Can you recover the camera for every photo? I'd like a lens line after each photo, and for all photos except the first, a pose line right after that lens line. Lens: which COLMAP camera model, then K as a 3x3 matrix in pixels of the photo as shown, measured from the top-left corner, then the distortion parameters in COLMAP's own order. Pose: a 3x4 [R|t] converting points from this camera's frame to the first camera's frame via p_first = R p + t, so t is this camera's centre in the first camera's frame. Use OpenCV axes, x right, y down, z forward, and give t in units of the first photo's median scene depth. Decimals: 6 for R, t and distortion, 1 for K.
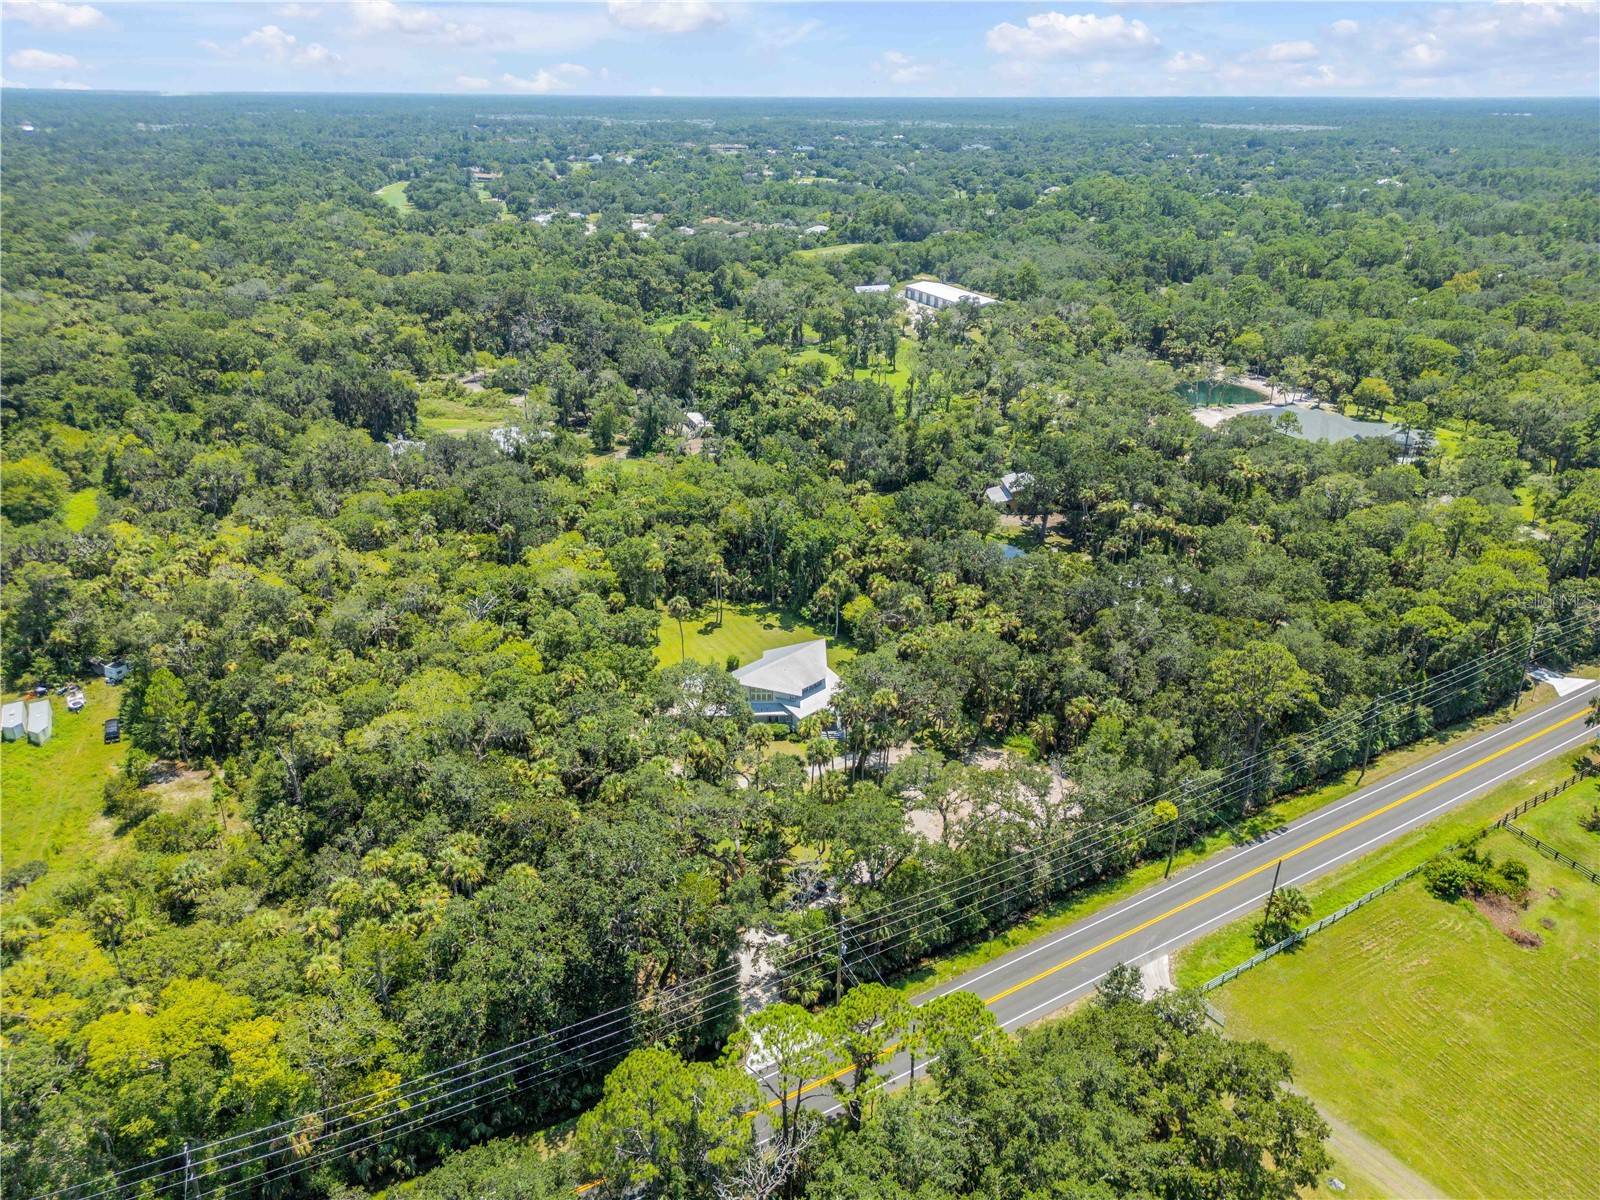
lens RADIAL K [[1126.1, 0, 794.2], [0, 1126.1, 606.9], [0, 0, 1]] dist [0.078669, -0.089818]
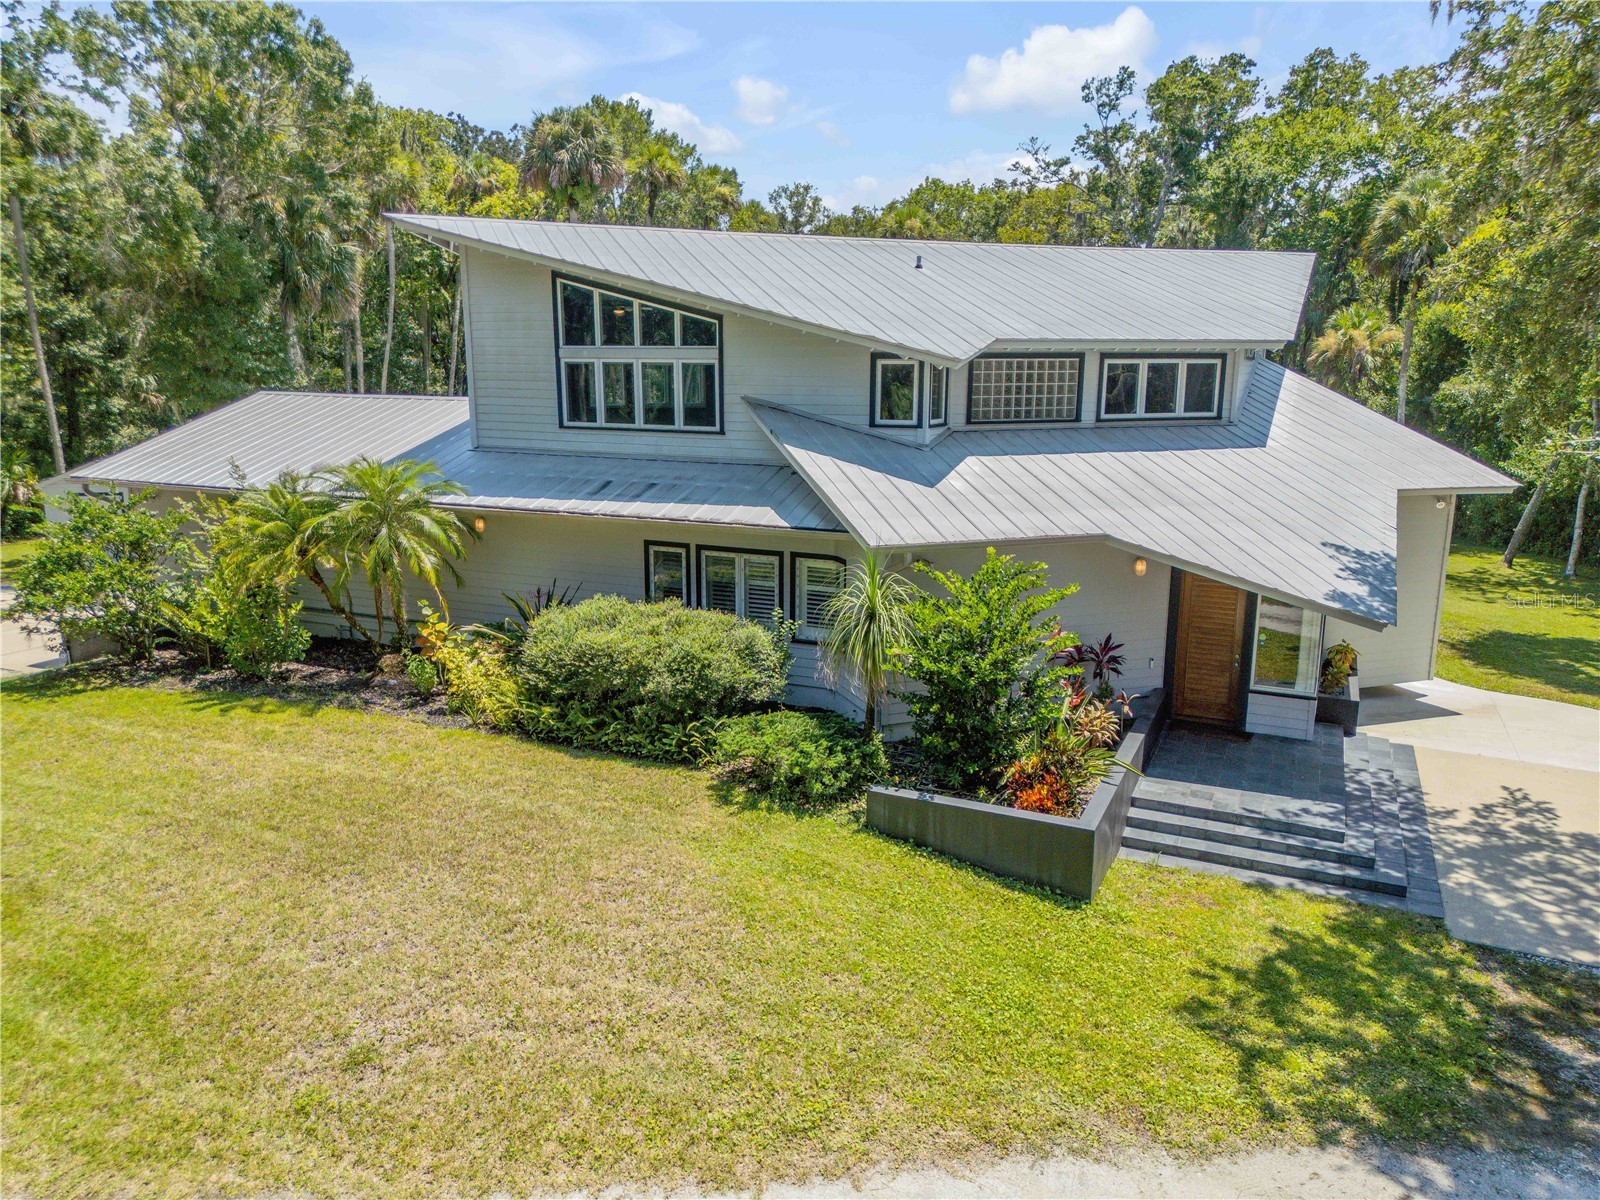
lens RADIAL K [[1126.1, 0, 794.2], [0, 1126.1, 606.9], [0, 0, 1]] dist [0.078669, -0.089818]
pose [[0.900263, 0.094157, -0.425042, 0.030470], [-0.182381, 0.968096, -0.171837, 0.098733], [0.395301, 0.232218, 0.888713, 0.757215]]
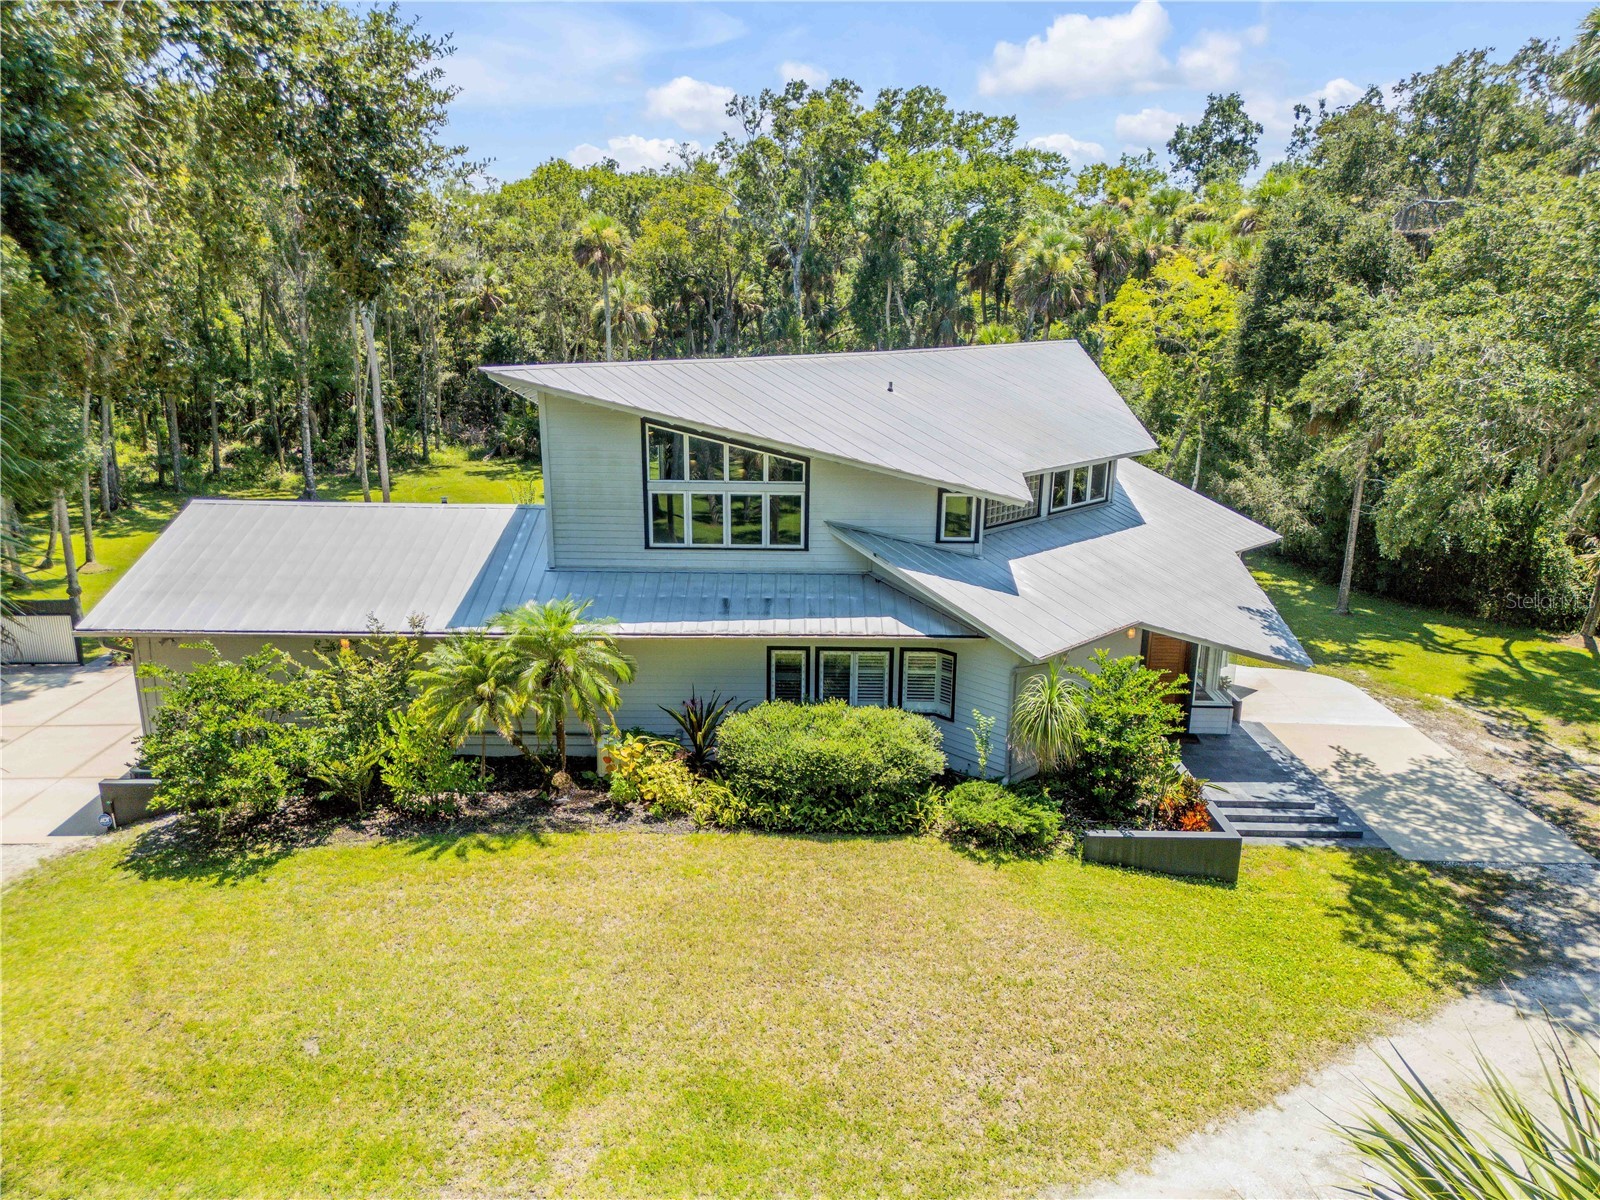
lens RADIAL K [[1124.4, 0, 800.0], [0, 1124.4, 600.0], [0, 0, 1]] dist [0.080991, -0.104906]
pose [[0.999829, 0.012070, -0.013985, -0.015220], [-0.014113, 0.987549, -0.156676, 0.092772], [0.011919, 0.156847, 0.987551, 0.722220]]
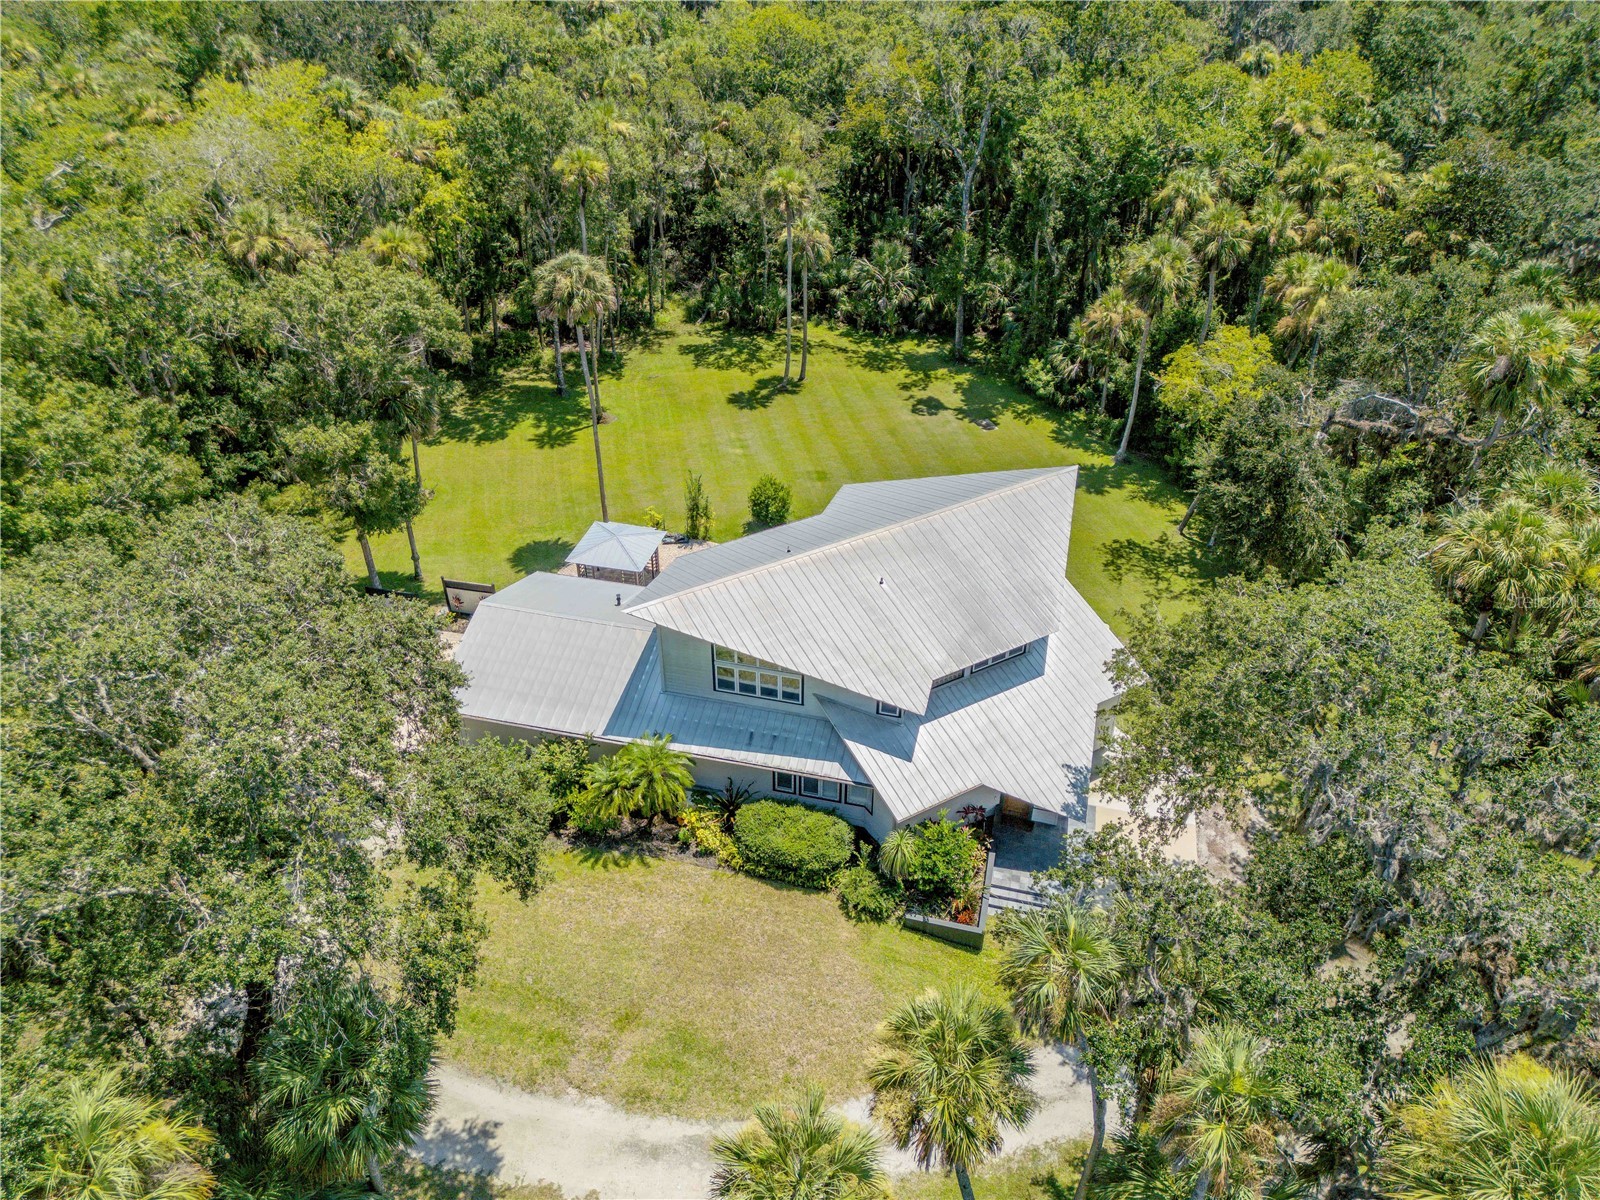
lens RADIAL K [[1124.4, 0, 800.0], [0, 1124.4, 600.0], [0, 0, 1]] dist [0.080991, -0.104906]
pose [[0.966398, 0.147703, -0.210378, 0.022237], [-0.107539, 0.975678, 0.191015, 0.013752], [0.233475, -0.161973, 0.958778, 0.647806]]
